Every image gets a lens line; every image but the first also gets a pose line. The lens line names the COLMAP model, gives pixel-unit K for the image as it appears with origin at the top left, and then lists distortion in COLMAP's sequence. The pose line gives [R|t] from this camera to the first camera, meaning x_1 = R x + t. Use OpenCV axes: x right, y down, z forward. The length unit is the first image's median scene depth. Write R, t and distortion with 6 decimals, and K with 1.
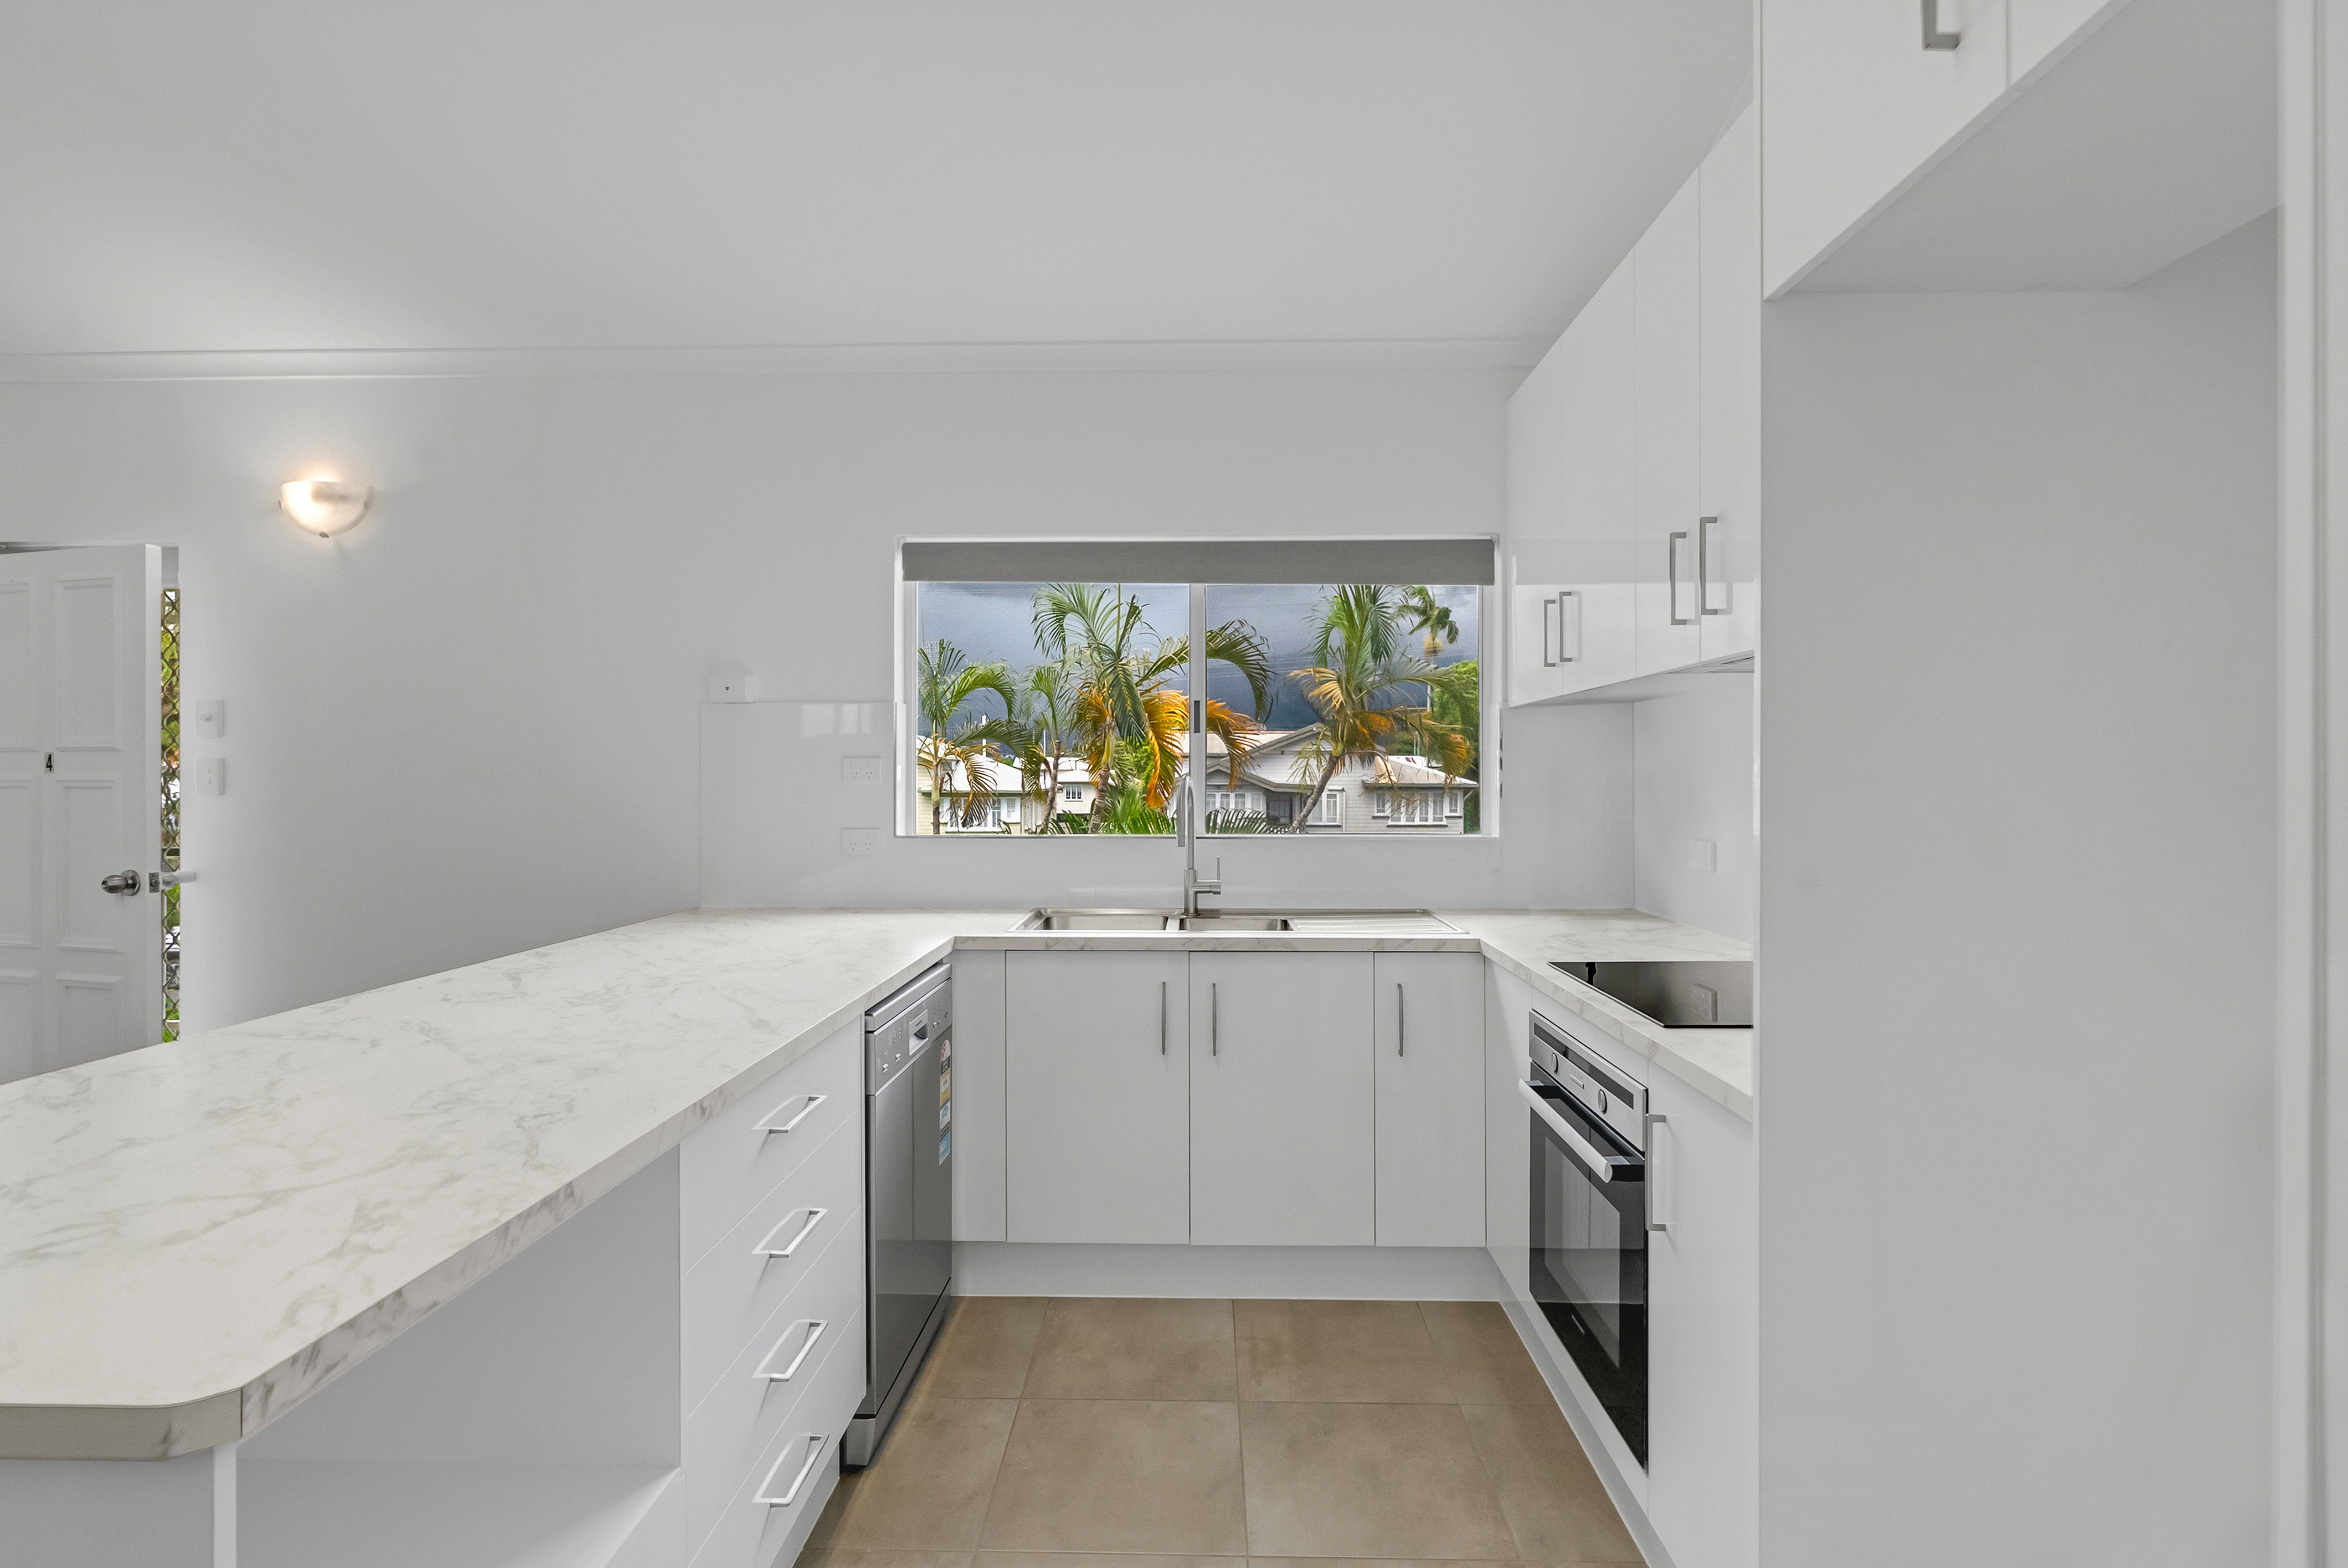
lens RADIAL K [[1096.7, 0, 1209.9], [0, 1096.7, 794.7], [0, 0, 1]] dist [0.001653, 0.000370]
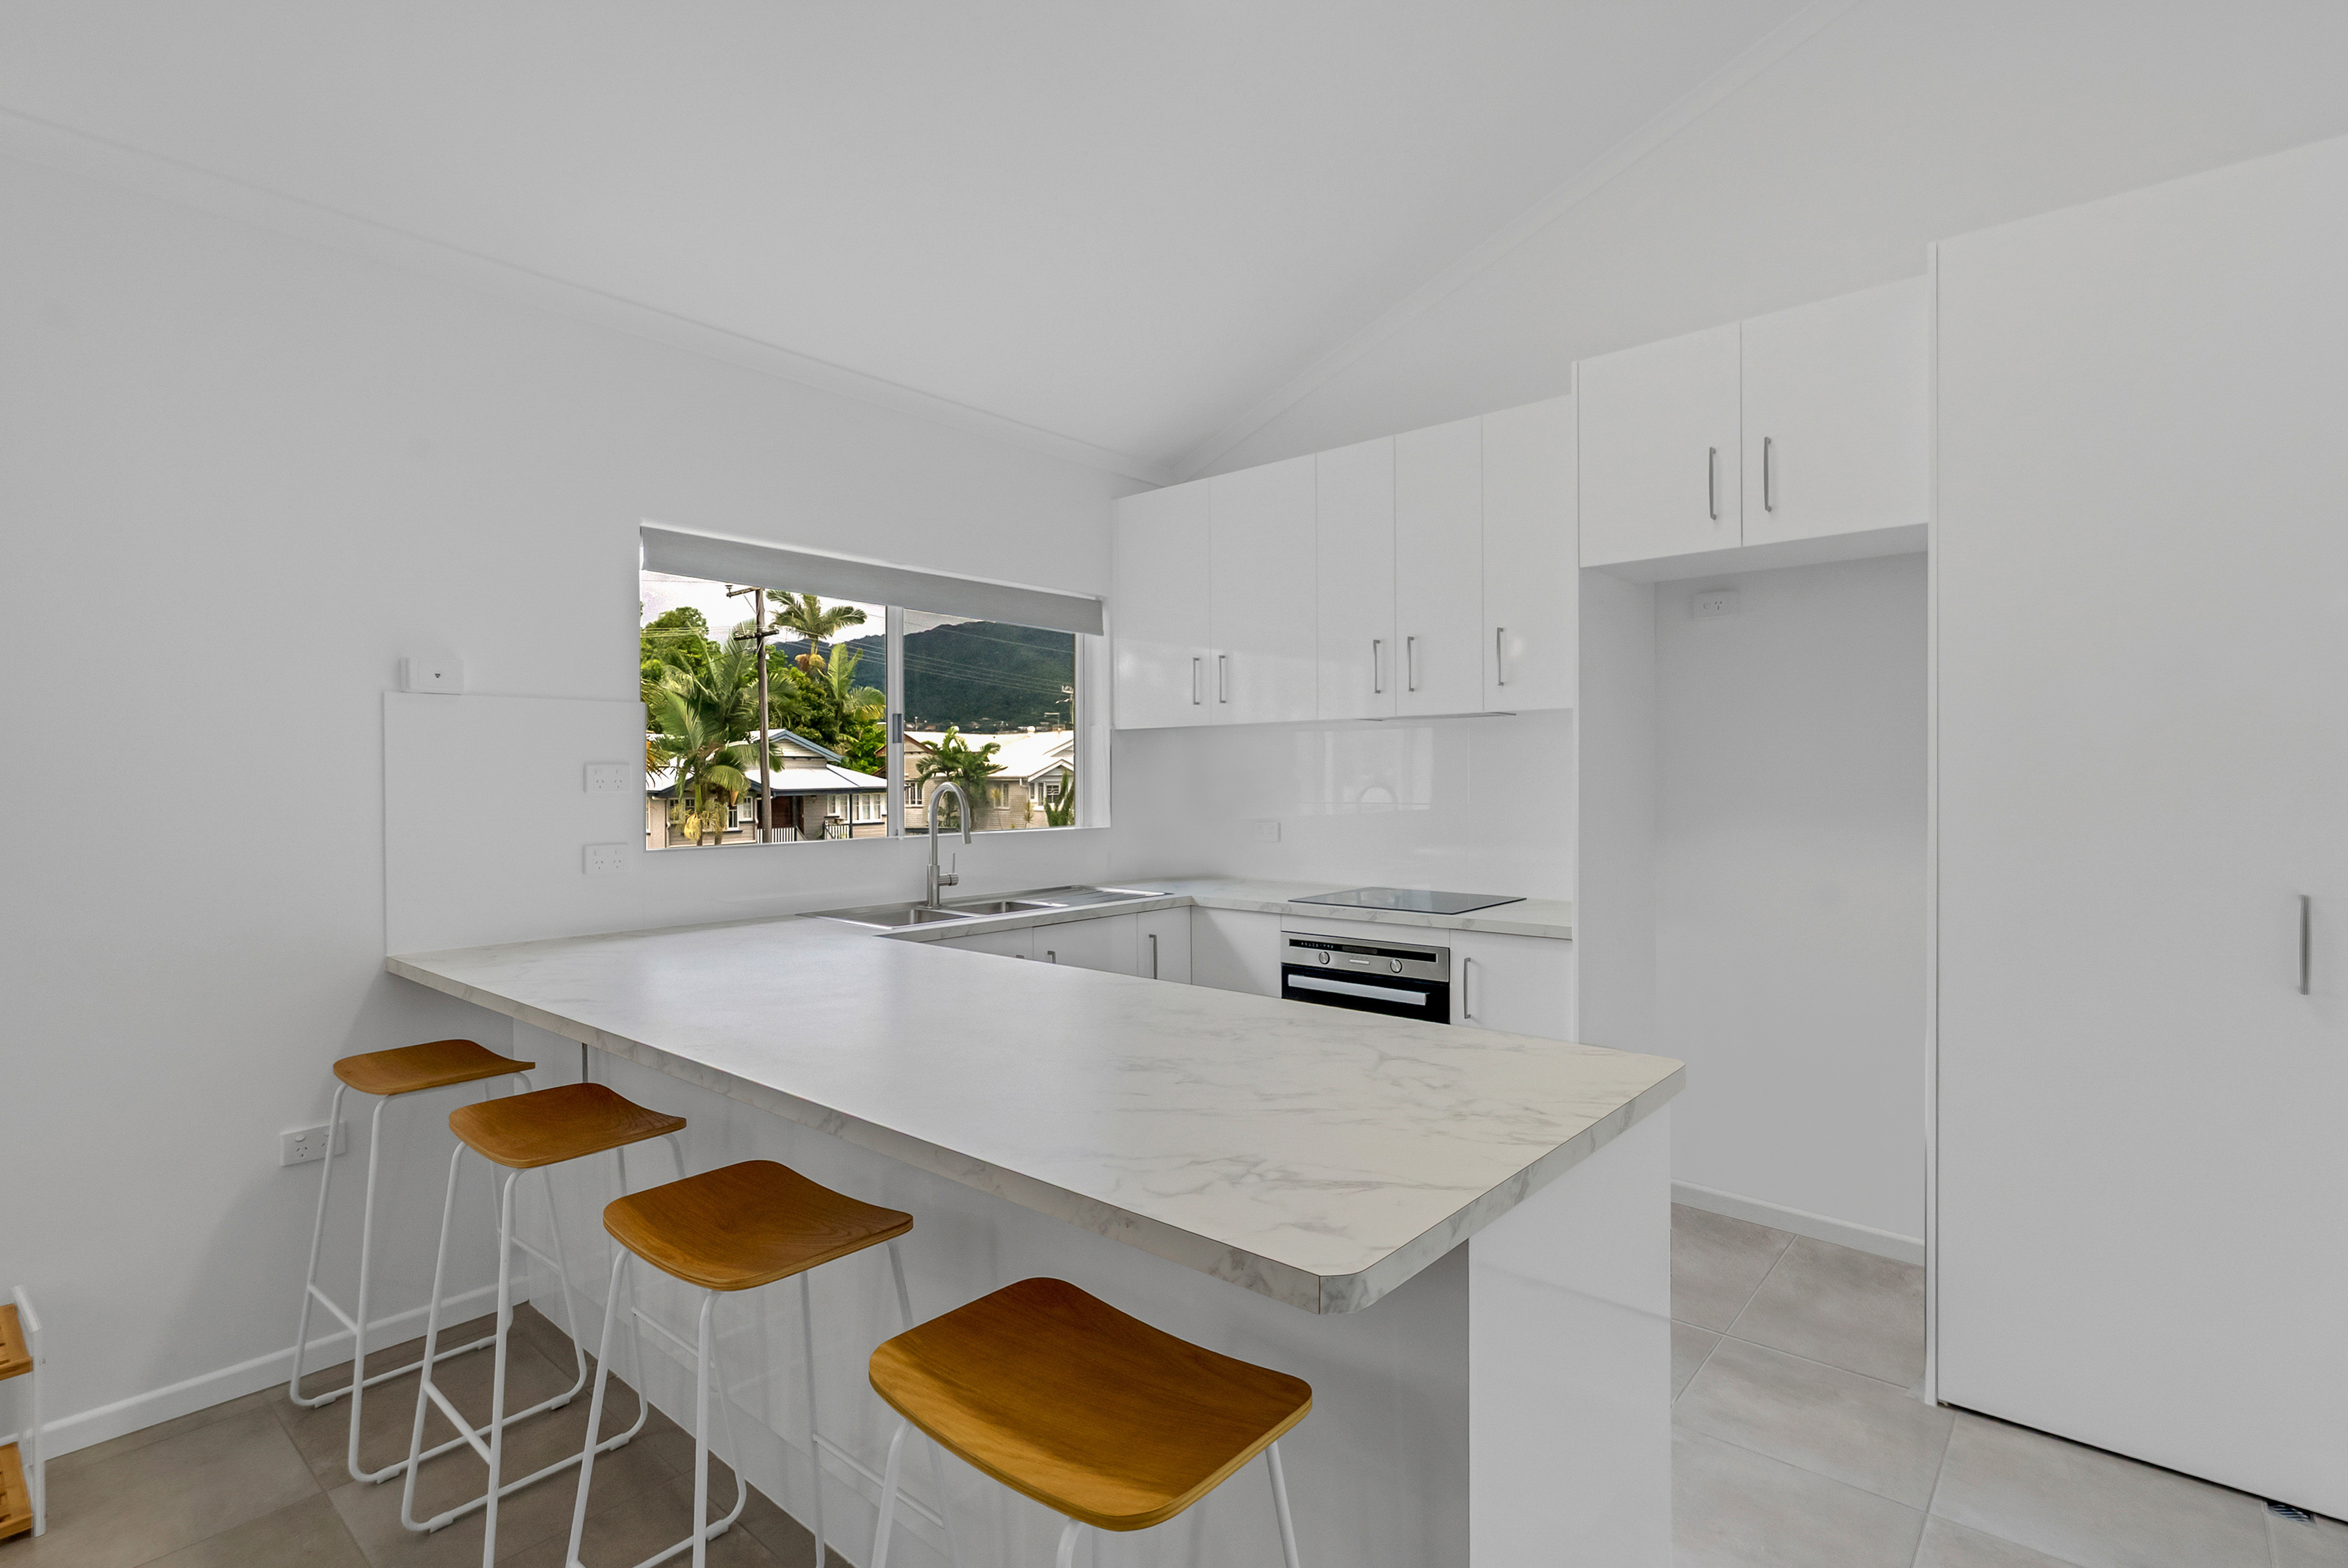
lens RADIAL K [[1096.7, 0, 1209.9], [0, 1096.7, 794.7], [0, 0, 1]] dist [0.001653, 0.000370]
pose [[0.643960, -0.014602, 0.764920, -0.692173], [0.014643, 0.999870, 0.006760, -0.007509], [-0.764919, 0.006847, 0.644090, 0.060277]]
